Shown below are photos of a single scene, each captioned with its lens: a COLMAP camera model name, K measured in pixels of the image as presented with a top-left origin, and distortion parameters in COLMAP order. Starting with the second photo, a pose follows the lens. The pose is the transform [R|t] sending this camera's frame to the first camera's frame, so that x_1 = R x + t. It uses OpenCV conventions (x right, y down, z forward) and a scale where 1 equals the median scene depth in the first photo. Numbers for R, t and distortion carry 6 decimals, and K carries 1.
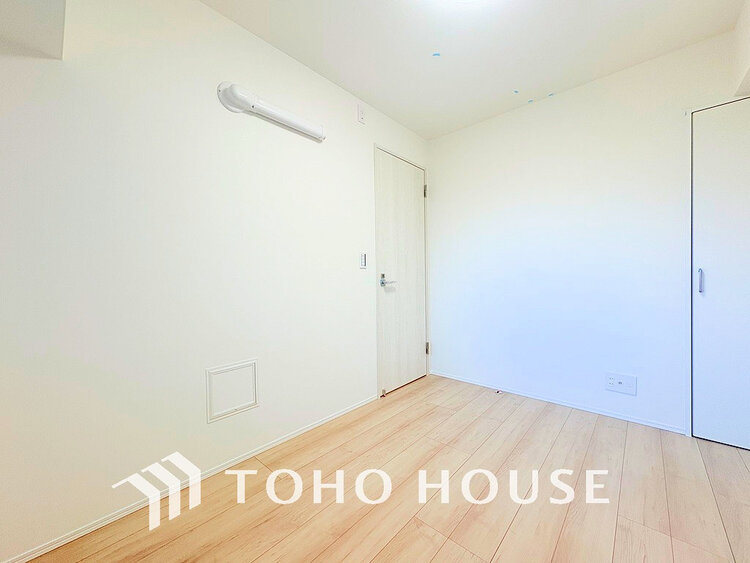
lens RADIAL K [[298.6, 0, 377.7], [0, 298.6, 277.9], [0, 0, 1]] dist [0.000295, -0.000060]
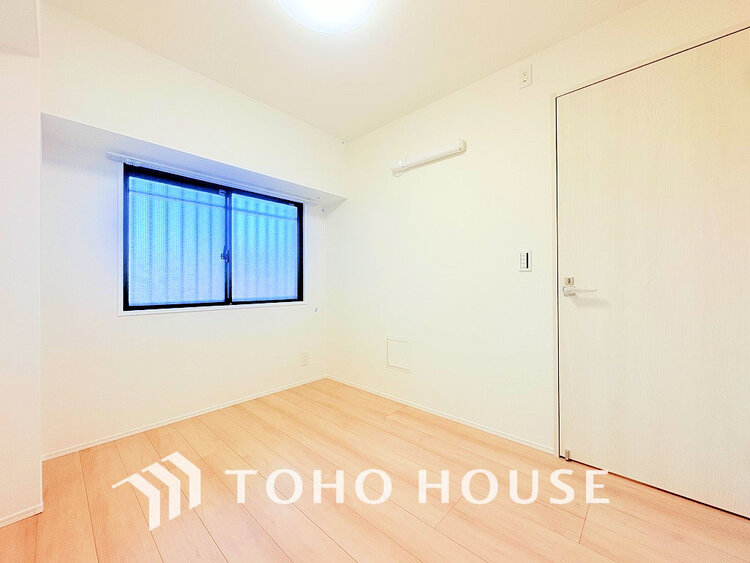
lens RADIAL K [[298.6, 0, 375.5], [0, 298.6, 284.0], [0, 0, 1]] dist [0.000295, -0.000060]
pose [[-0.021895, 0.003651, -0.999754, 0.695462], [-0.000860, 0.999993, 0.003671, -0.002534], [0.999760, 0.000940, -0.021892, 0.580124]]
